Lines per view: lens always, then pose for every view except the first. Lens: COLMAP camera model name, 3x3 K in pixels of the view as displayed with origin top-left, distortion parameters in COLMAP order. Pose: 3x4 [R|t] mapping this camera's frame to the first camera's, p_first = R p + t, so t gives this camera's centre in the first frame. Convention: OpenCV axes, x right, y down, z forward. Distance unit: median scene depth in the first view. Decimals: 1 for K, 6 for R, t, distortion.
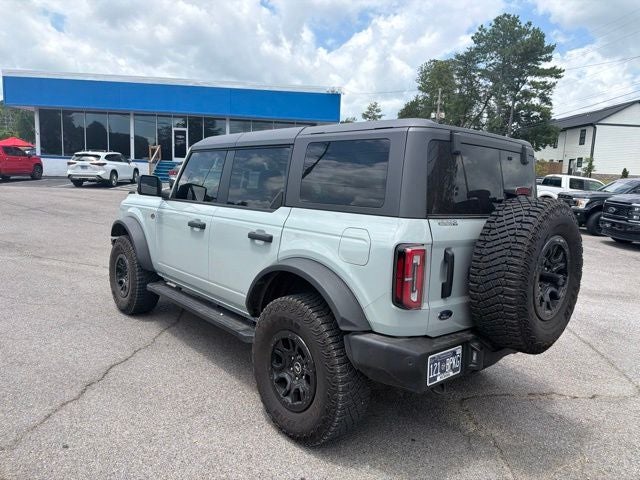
lens RADIAL K [[450.4, 0, 320.8], [0, 450.4, 235.0], [0, 0, 1]] dist [0.024977, -0.032448]
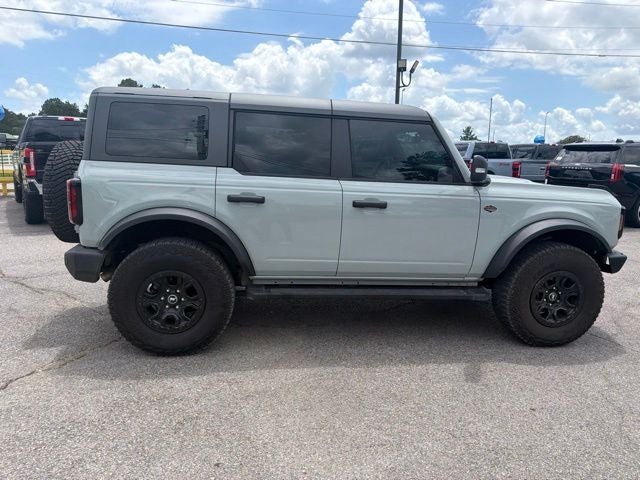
lens RADIAL K [[450.4, 0, 324.5], [0, 450.4, 234.6], [0, 0, 1]] dist [0.024977, -0.032448]
pose [[-0.547014, 0.076888, -0.833585, 0.145033], [-0.164366, 0.966525, 0.197011, -0.023617], [0.820828, 0.244781, -0.516065, 0.279296]]
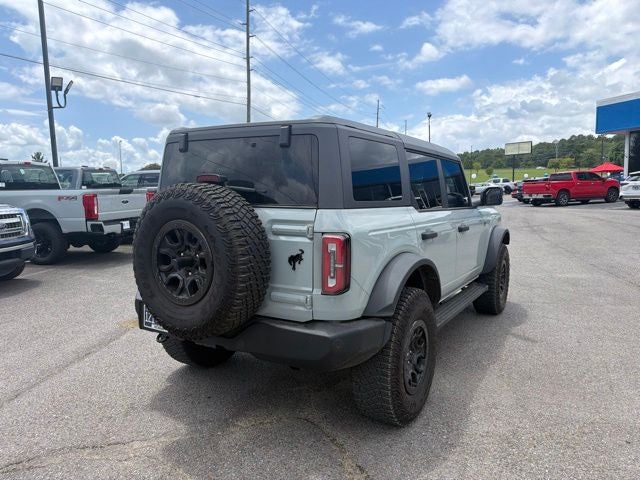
lens RADIAL K [[450.4, 0, 323.5], [0, 450.4, 233.3], [0, 0, 1]] dist [0.024977, -0.032448]
pose [[0.298169, 0.042796, -0.953553, 0.167705], [-0.102000, 0.994703, 0.012748, -0.001542], [0.949047, 0.093461, 0.300955, 0.107529]]
